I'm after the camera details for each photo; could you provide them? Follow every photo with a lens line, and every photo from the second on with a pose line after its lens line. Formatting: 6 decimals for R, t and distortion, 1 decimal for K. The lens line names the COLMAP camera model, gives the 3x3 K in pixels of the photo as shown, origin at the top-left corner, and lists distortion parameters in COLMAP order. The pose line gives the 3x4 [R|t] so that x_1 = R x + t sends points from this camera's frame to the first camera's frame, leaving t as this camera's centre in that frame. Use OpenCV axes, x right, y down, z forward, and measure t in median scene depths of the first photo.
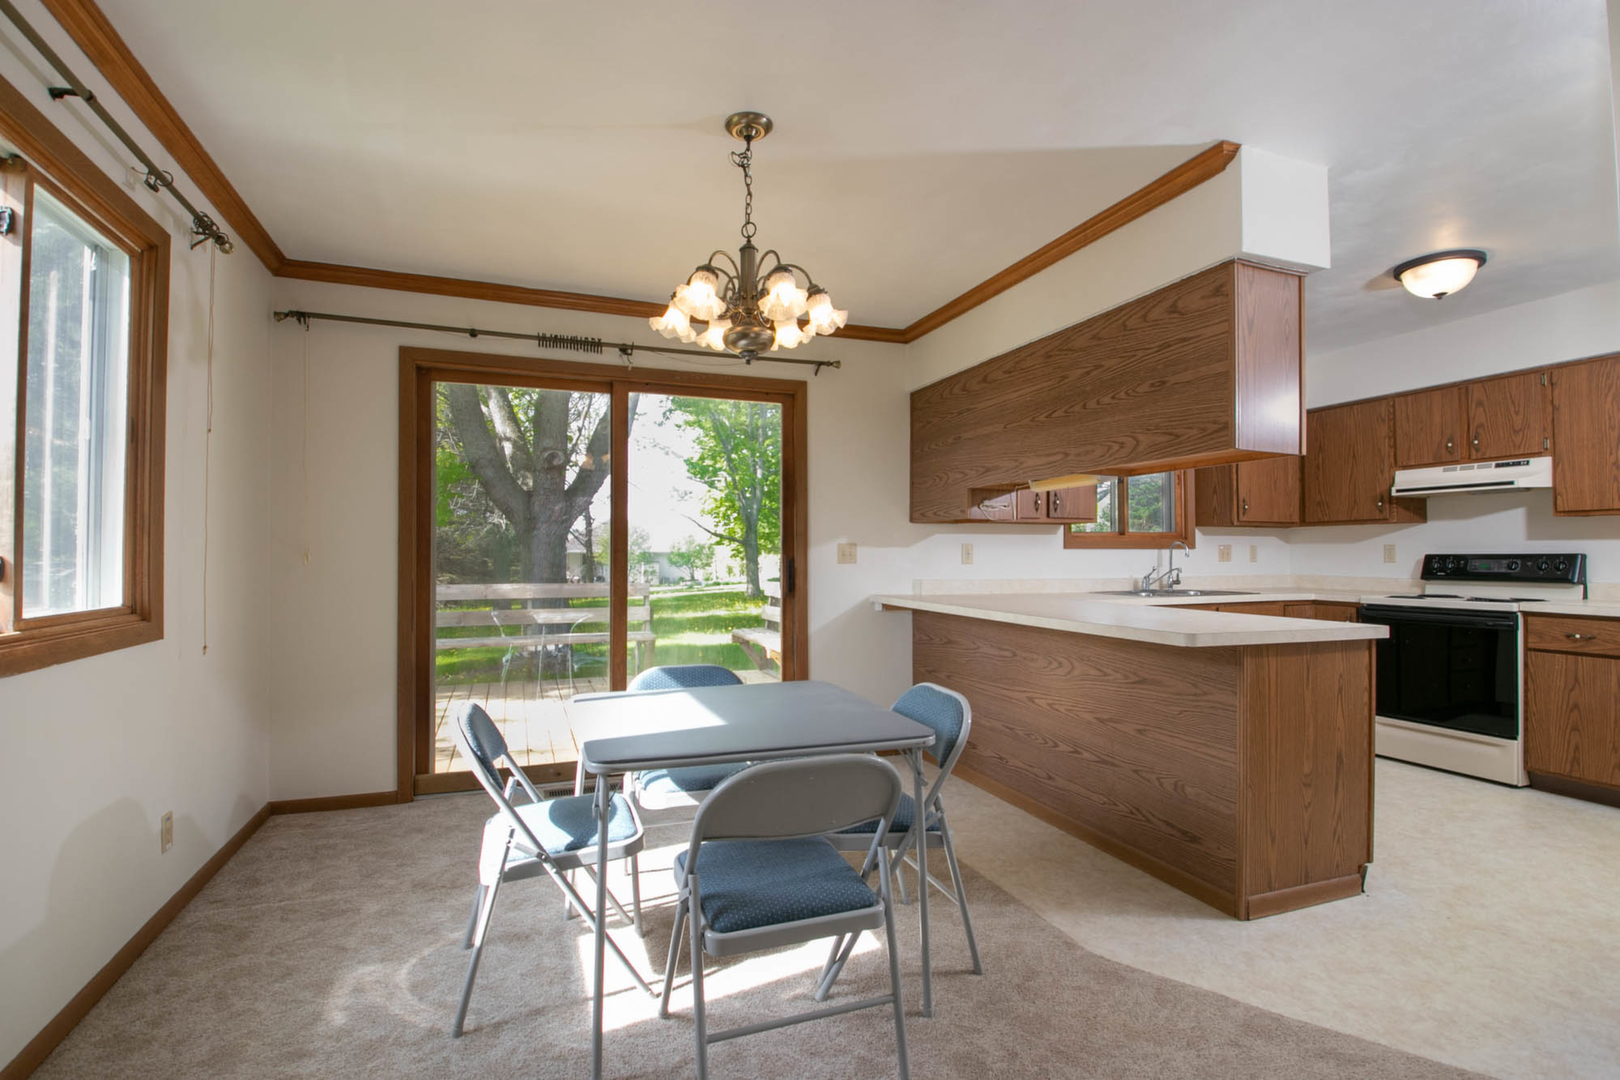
lens RADIAL K [[769.4, 0, 795.2], [0, 769.4, 541.7], [0, 0, 1]] dist [-0.036135, -0.003274]
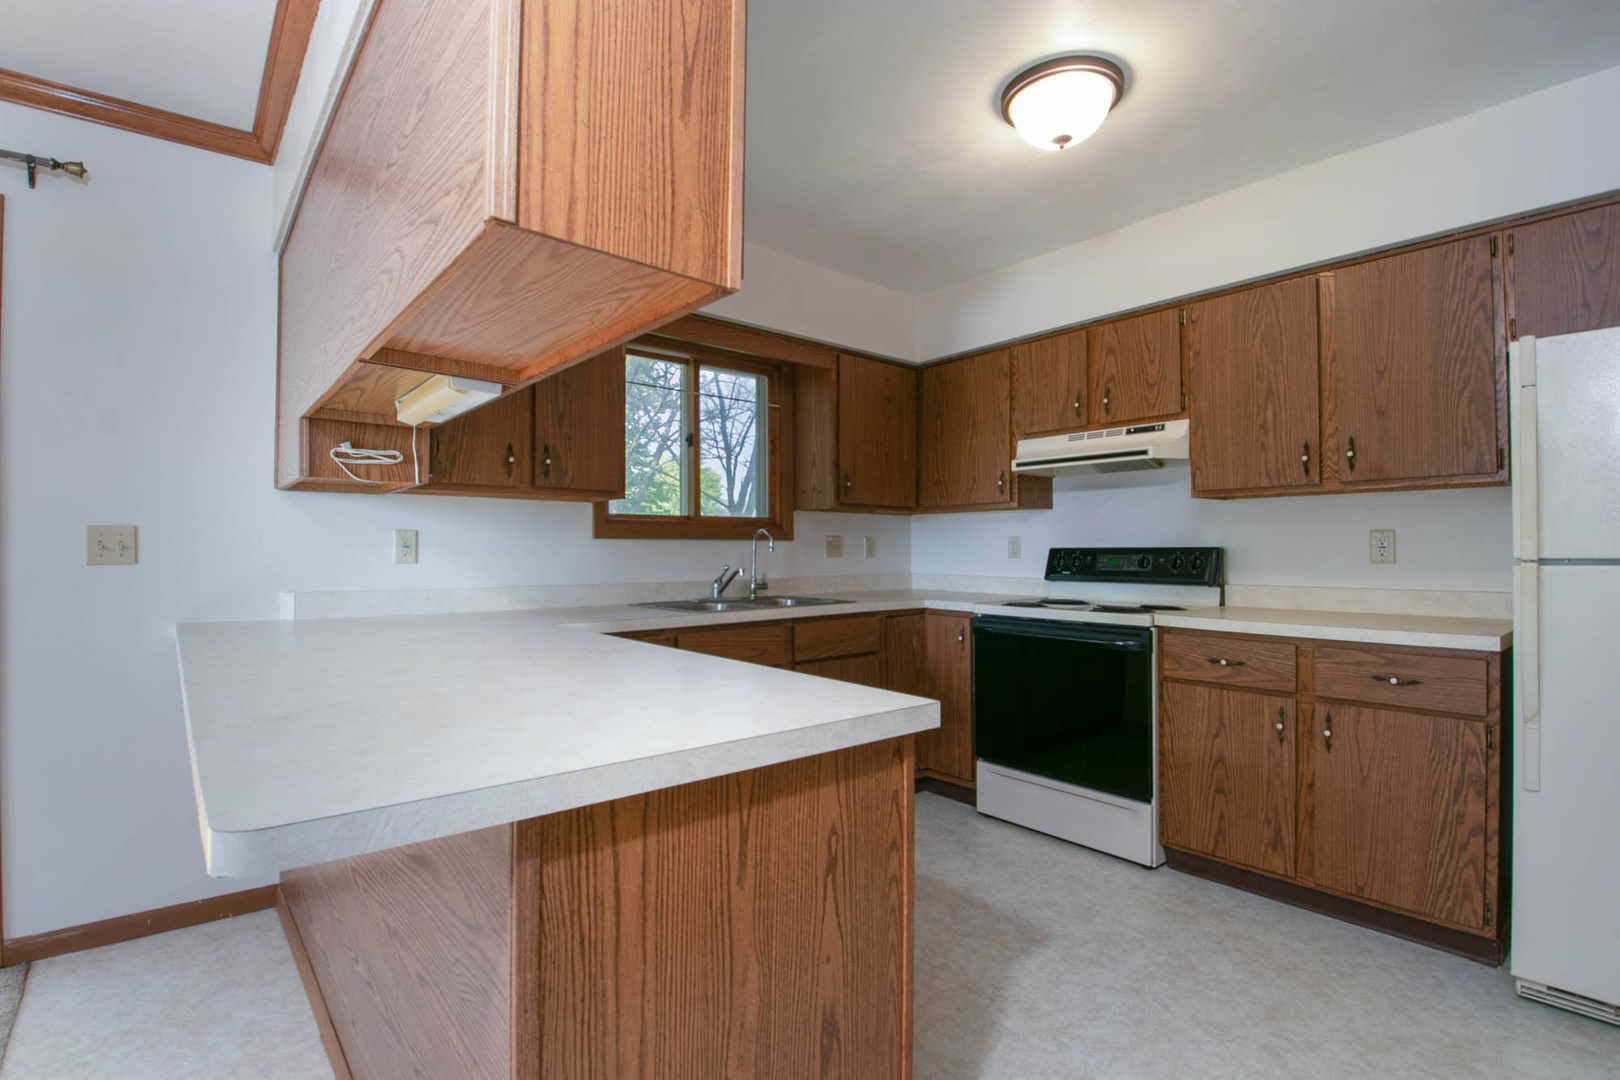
lens RADIAL K [[769.4, 0, 816.3], [0, 769.4, 542.5], [0, 0, 1]] dist [-0.036135, -0.003274]
pose [[0.927743, 0.005471, 0.373180, 0.368609], [-0.007469, 0.999964, 0.003909, 0.010888], [-0.373146, -0.006413, 0.927751, 0.404458]]
